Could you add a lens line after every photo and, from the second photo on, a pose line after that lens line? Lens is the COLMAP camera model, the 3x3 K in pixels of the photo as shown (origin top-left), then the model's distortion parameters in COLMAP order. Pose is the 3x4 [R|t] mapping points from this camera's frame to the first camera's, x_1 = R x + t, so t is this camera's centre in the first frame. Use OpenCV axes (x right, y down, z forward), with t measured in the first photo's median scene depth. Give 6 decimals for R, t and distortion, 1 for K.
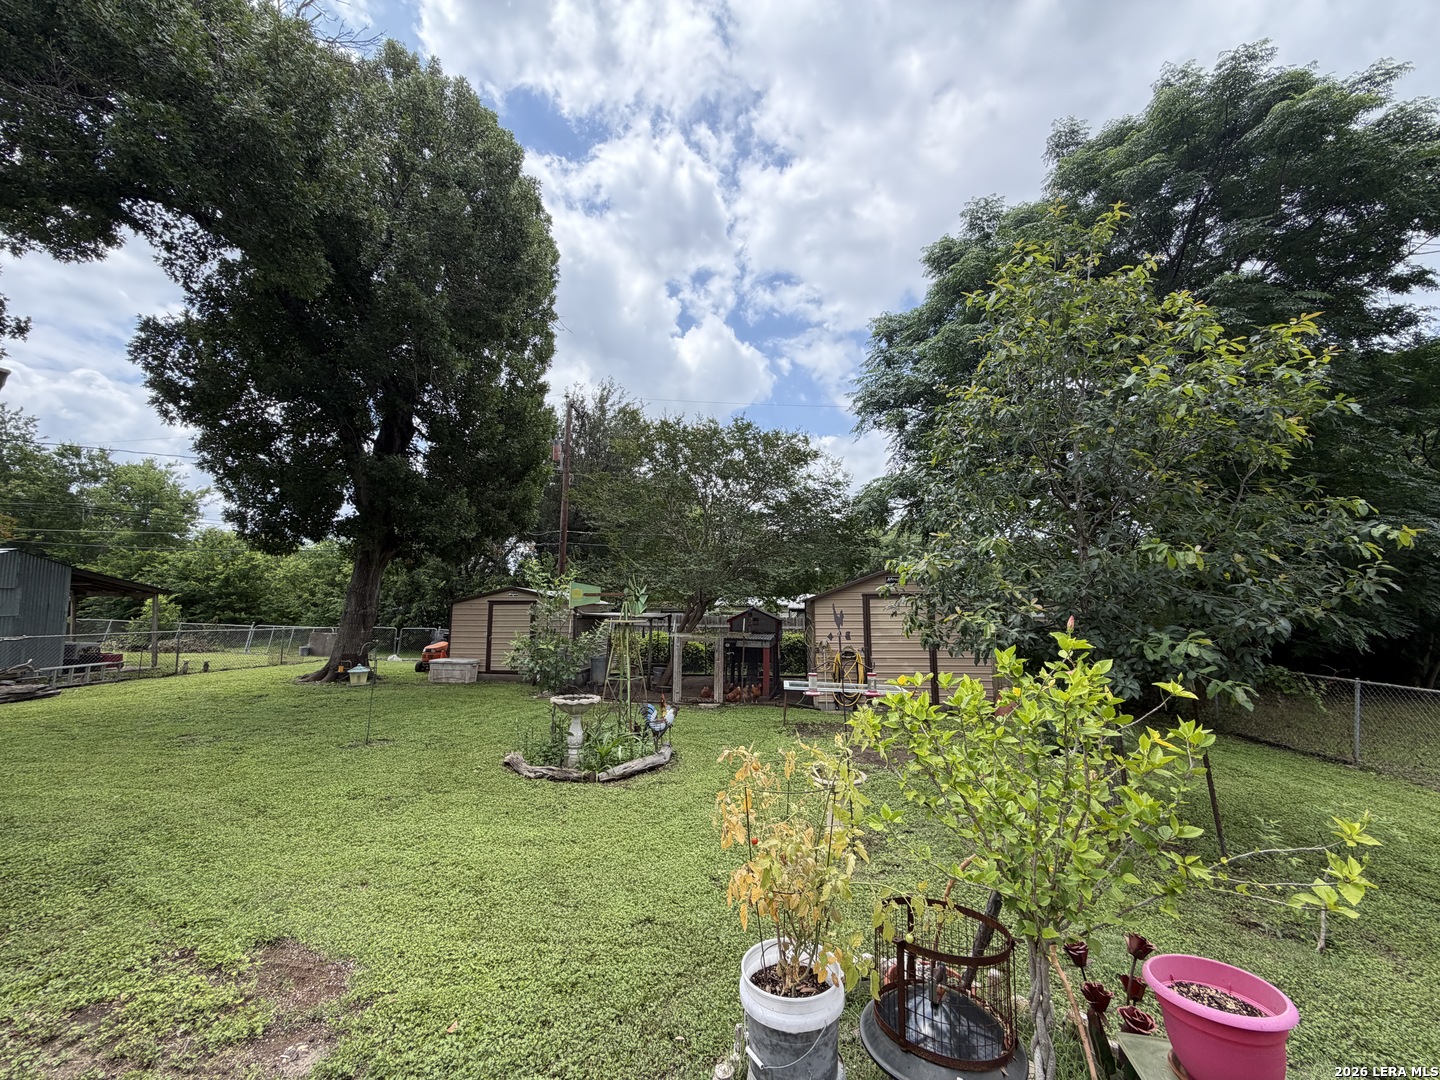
lens RADIAL K [[574.7, 0, 715.4], [0, 574.7, 548.1], [0, 0, 1]] dist [-0.000421, 0.000044]
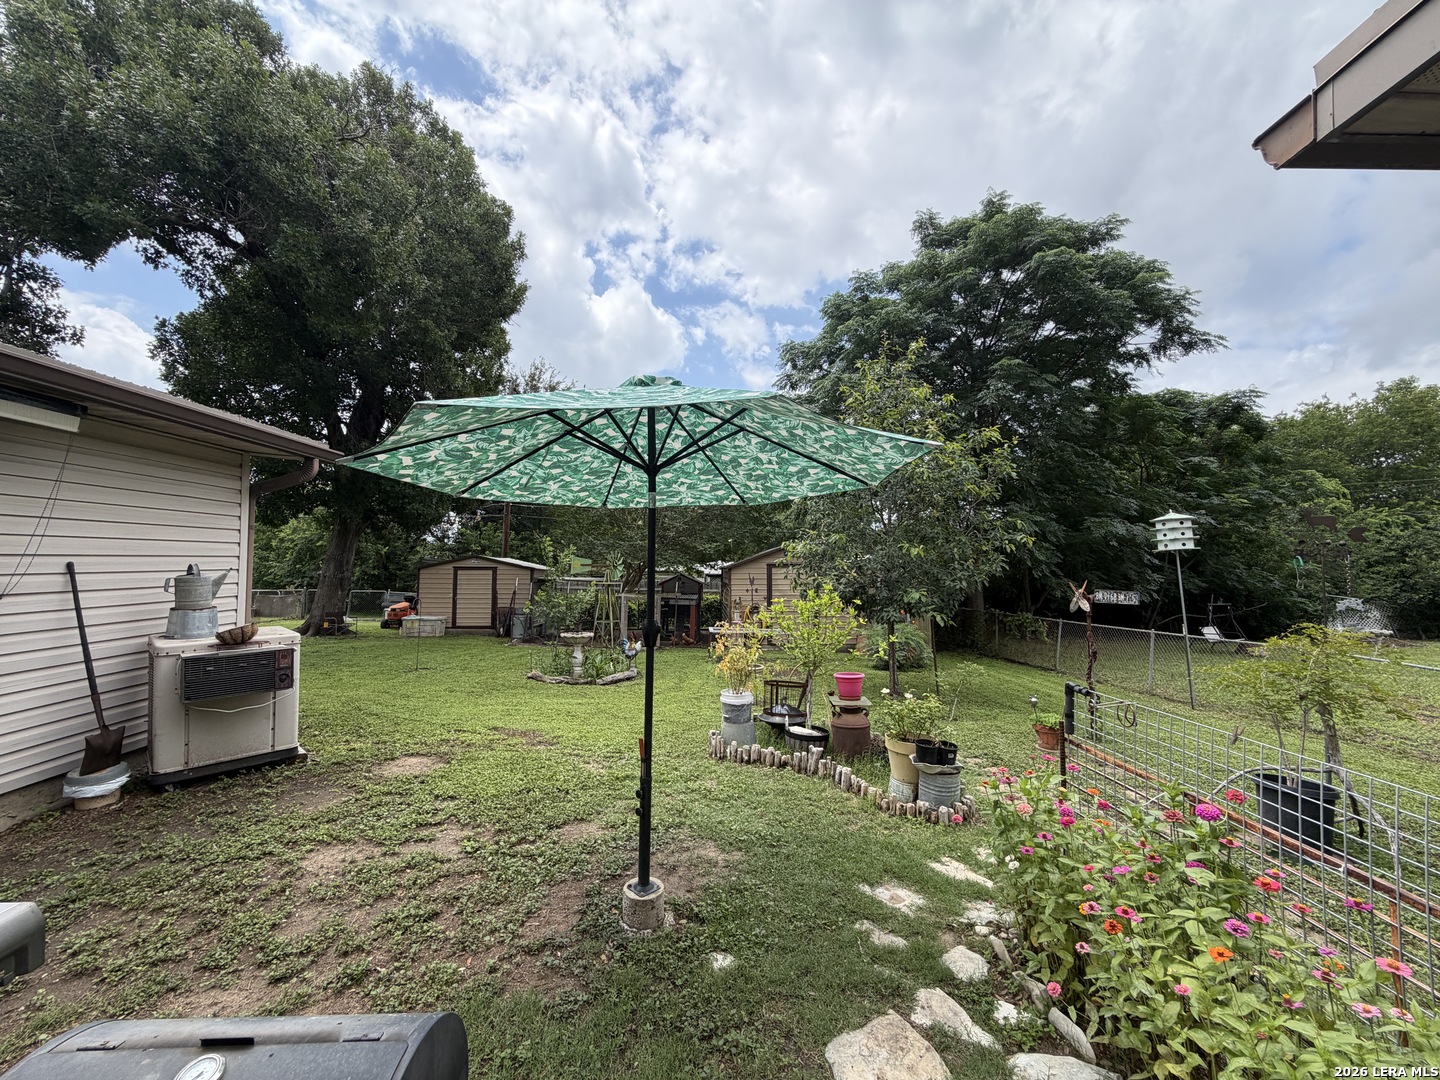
lens RADIAL K [[574.7, 0, 714.8], [0, 574.7, 546.3], [0, 0, 1]] dist [-0.000421, 0.000044]
pose [[0.988219, 0.011192, 0.152637, -0.050239], [-0.019897, 0.998253, 0.055628, -0.023851], [-0.151747, -0.058009, 0.986716, -0.217439]]
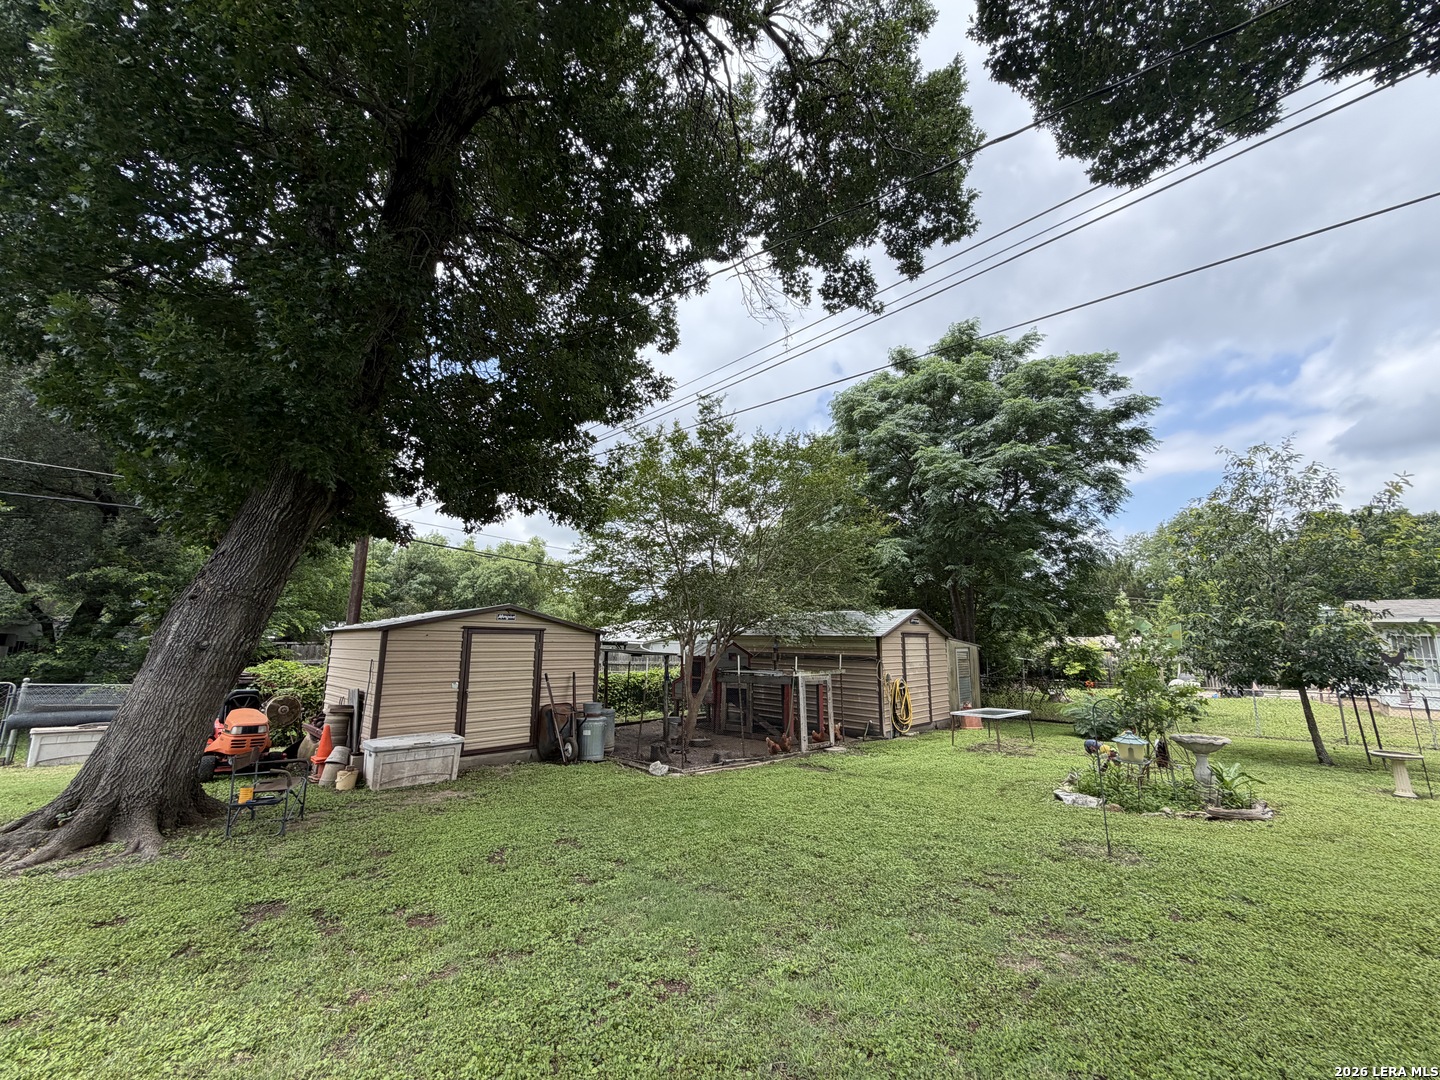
lens RADIAL K [[574.7, 0, 720.6], [0, 574.7, 539.8], [0, 0, 1]] dist [-0.000421, 0.000044]
pose [[0.615847, 0.147945, 0.773851, -0.682086], [-0.085949, 0.988965, -0.120670, 0.052869], [-0.783164, 0.007803, 0.621767, 0.439948]]
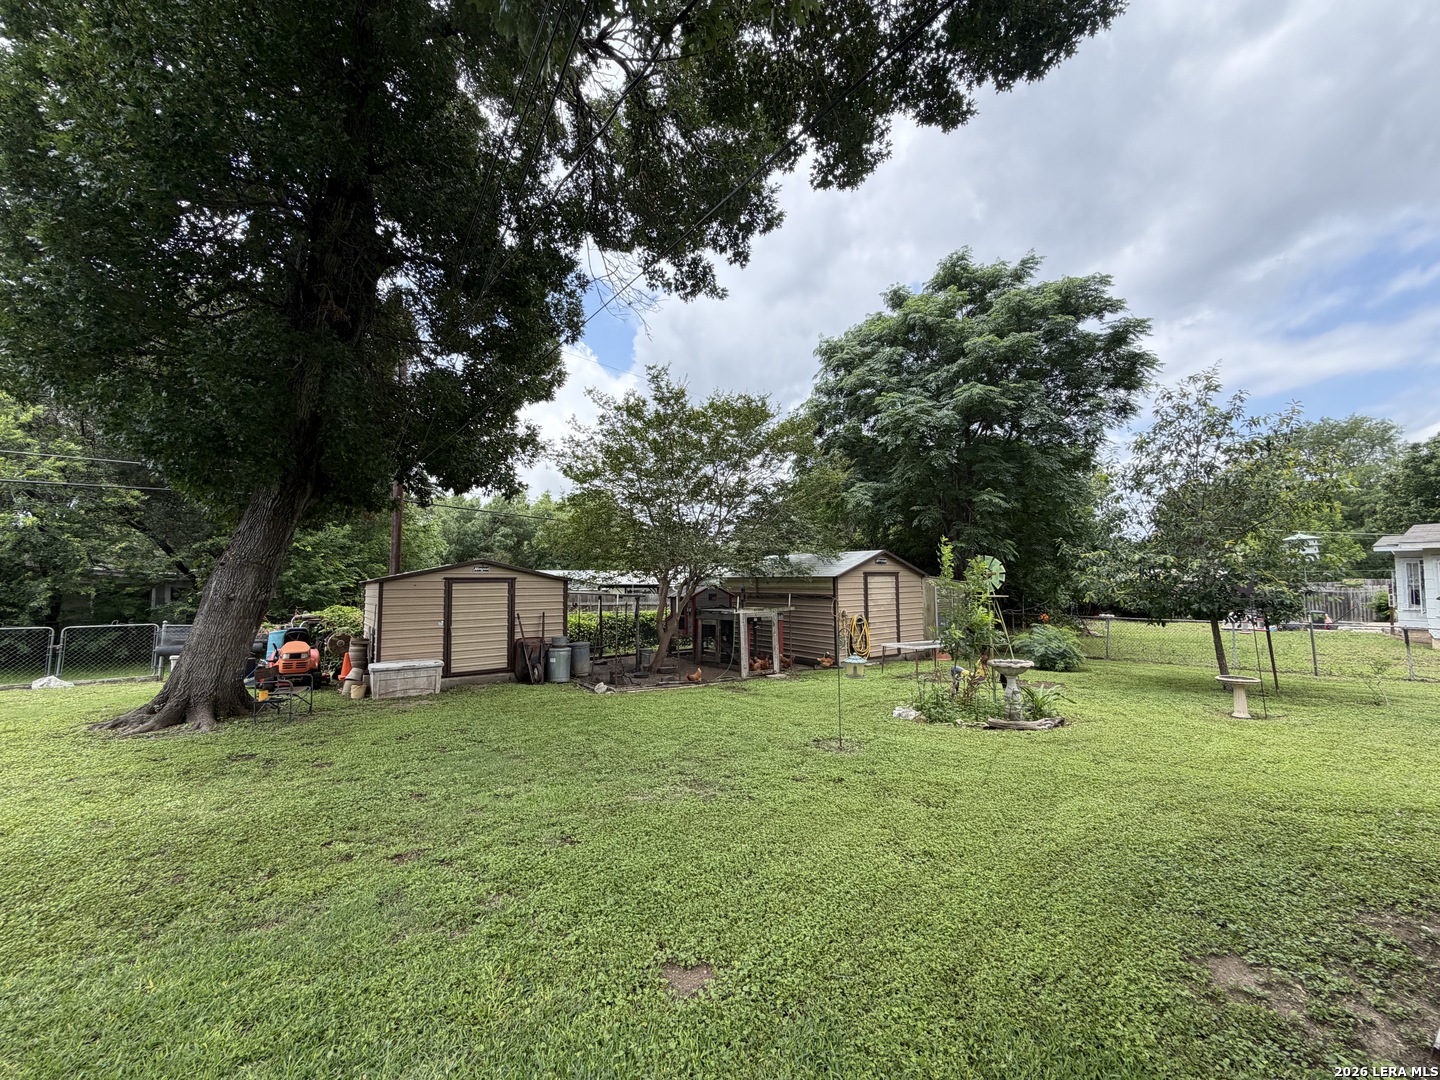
lens RADIAL K [[574.7, 0, 721.0], [0, 574.7, 543.7], [0, 0, 1]] dist [-0.000421, 0.000044]
pose [[0.736431, 0.041548, 0.675236, -0.619439], [-0.055670, 0.998449, -0.000720, 0.029962], [-0.674218, -0.037061, 0.737602, 0.233879]]
